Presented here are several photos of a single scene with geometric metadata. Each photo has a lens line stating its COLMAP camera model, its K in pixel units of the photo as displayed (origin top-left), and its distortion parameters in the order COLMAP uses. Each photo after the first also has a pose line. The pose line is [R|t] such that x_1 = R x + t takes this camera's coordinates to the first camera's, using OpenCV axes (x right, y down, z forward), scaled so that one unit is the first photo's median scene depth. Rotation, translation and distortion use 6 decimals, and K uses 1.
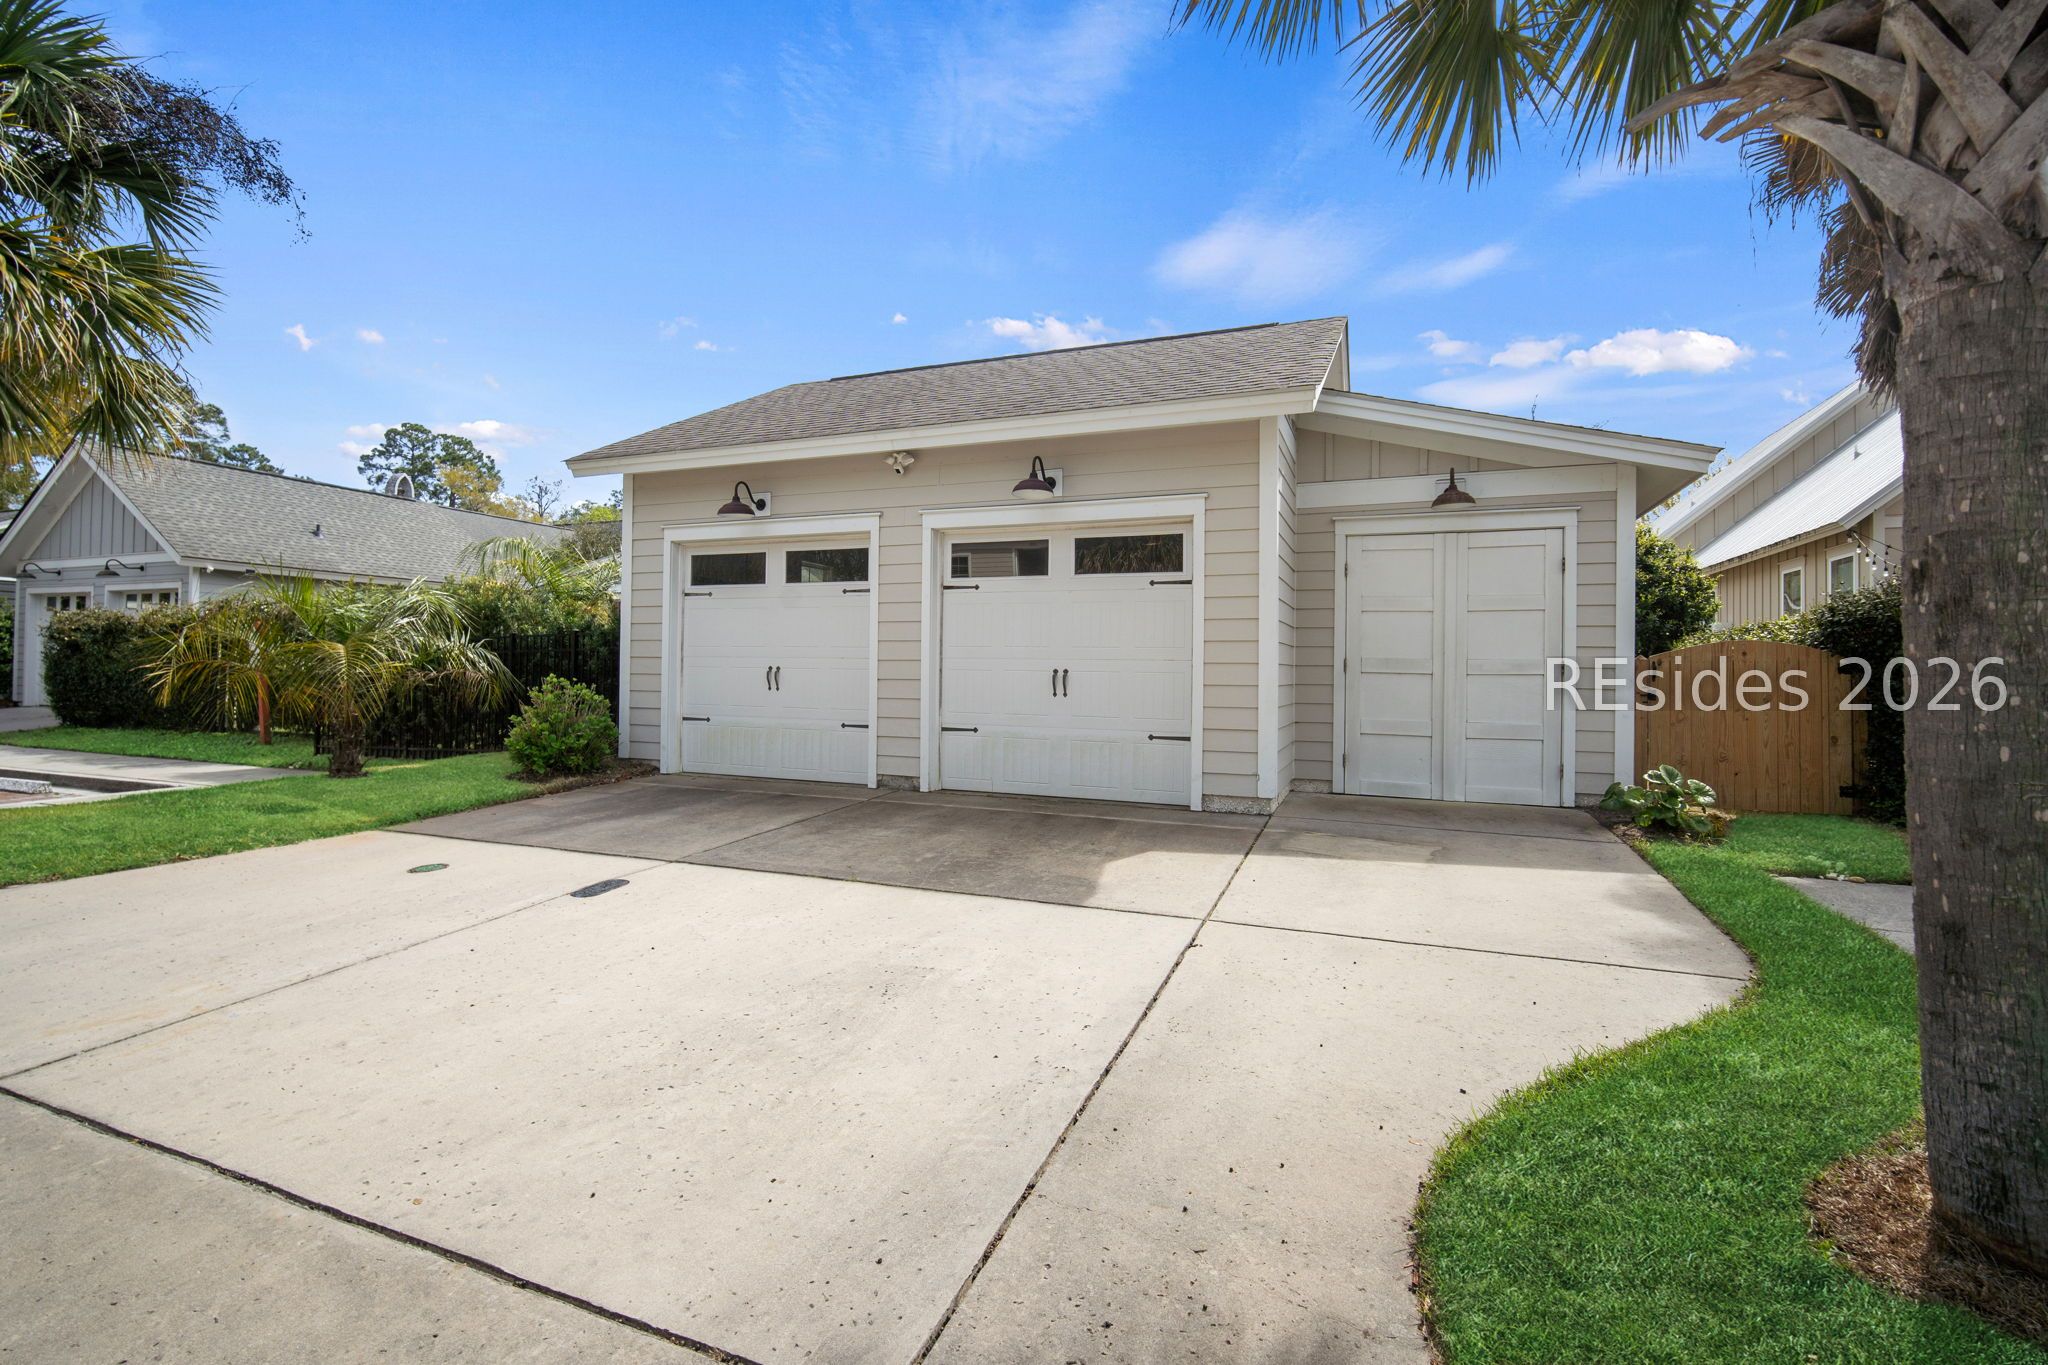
lens RADIAL K [[918.1, 0, 1023.8], [0, 918.1, 665.4], [0, 0, 1]] dist [-0.014654, 0.002520]
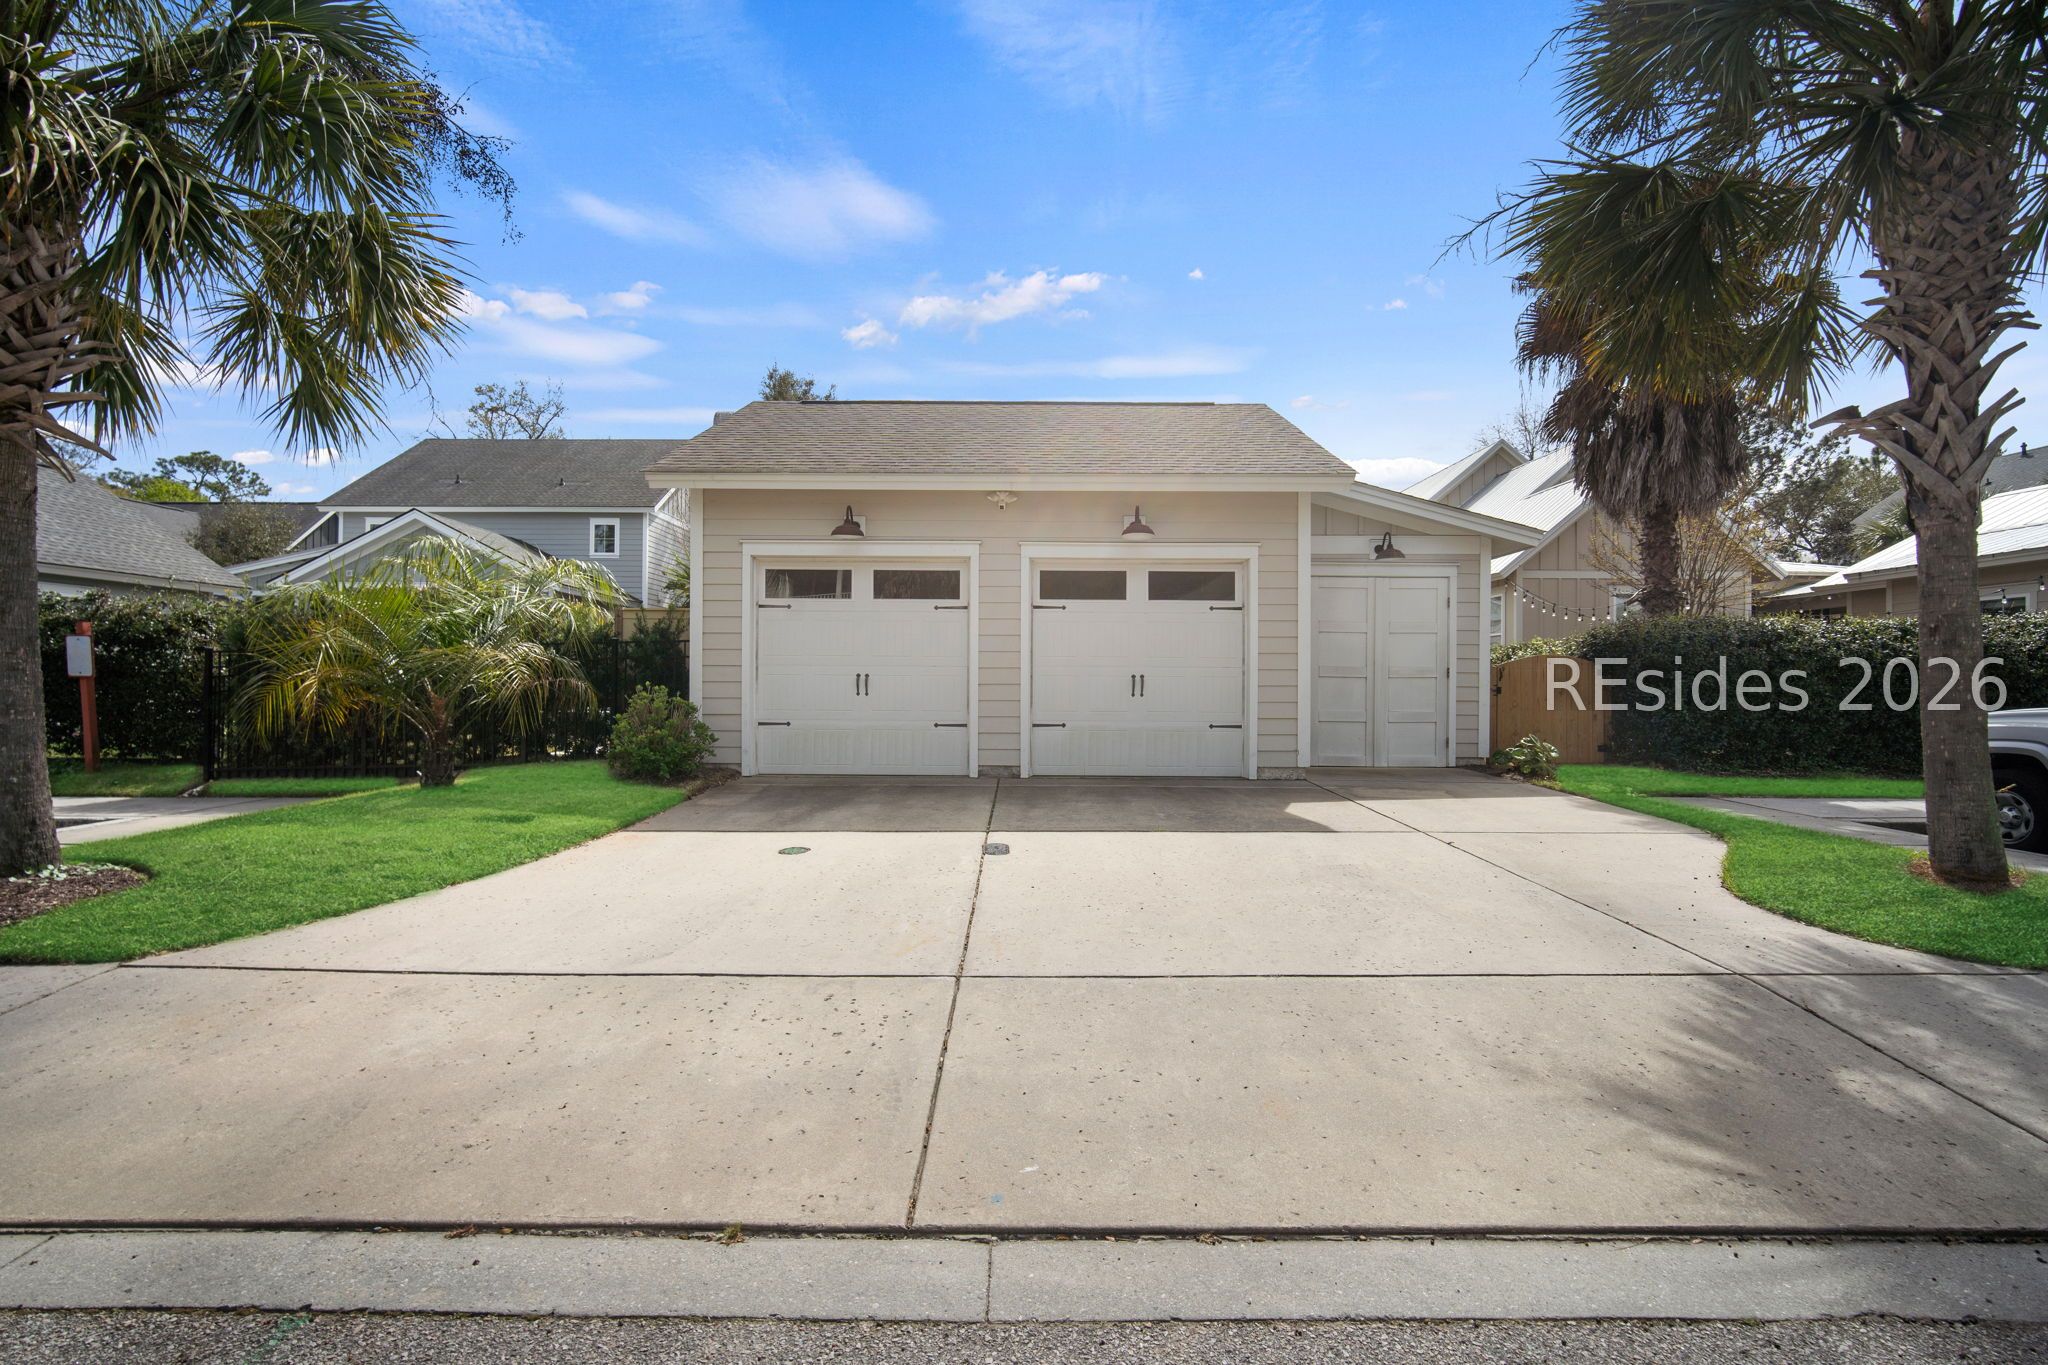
lens RADIAL K [[918.1, 0, 1009.8], [0, 918.1, 685.4], [0, 0, 1]] dist [-0.014654, 0.002520]
pose [[0.931485, -0.007386, 0.363705, -0.574458], [0.004144, 0.999944, 0.009694, 0.005646], [-0.363756, -0.007523, 0.931464, -0.108517]]
